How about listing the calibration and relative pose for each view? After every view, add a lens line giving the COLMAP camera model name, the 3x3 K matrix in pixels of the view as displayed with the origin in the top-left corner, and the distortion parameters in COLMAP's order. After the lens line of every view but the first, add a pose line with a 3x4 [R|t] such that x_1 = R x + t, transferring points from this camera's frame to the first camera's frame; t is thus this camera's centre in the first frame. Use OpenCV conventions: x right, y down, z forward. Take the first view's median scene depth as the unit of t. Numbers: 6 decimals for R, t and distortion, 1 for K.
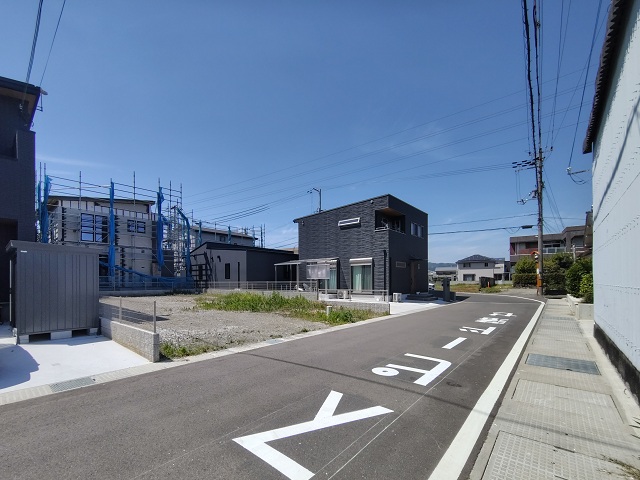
lens RADIAL K [[290.4, 0, 319.3], [0, 290.4, 281.9], [0, 0, 1]] dist [-0.002372, -0.000289]
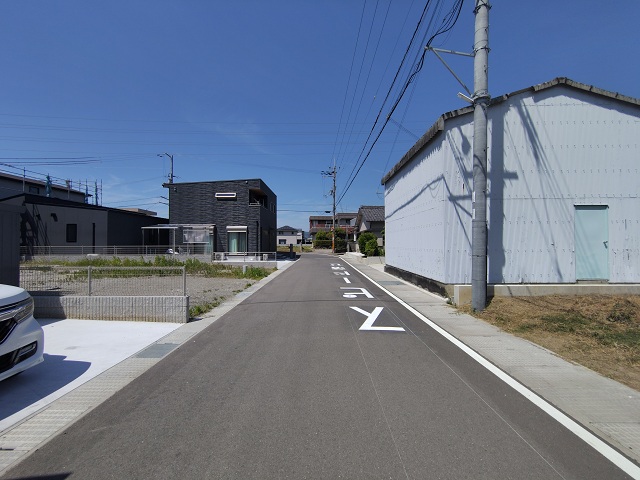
lens RADIAL K [[253.7, 0, 320.0], [0, 253.7, 240.0], [0, 0, 1]] dist [0.000199, -0.000001]
pose [[0.724743, 0.011987, 0.688915, -0.313147], [-0.001089, 0.999867, -0.016252, -0.006397], [-0.689018, 0.011028, 0.724660, -0.013011]]
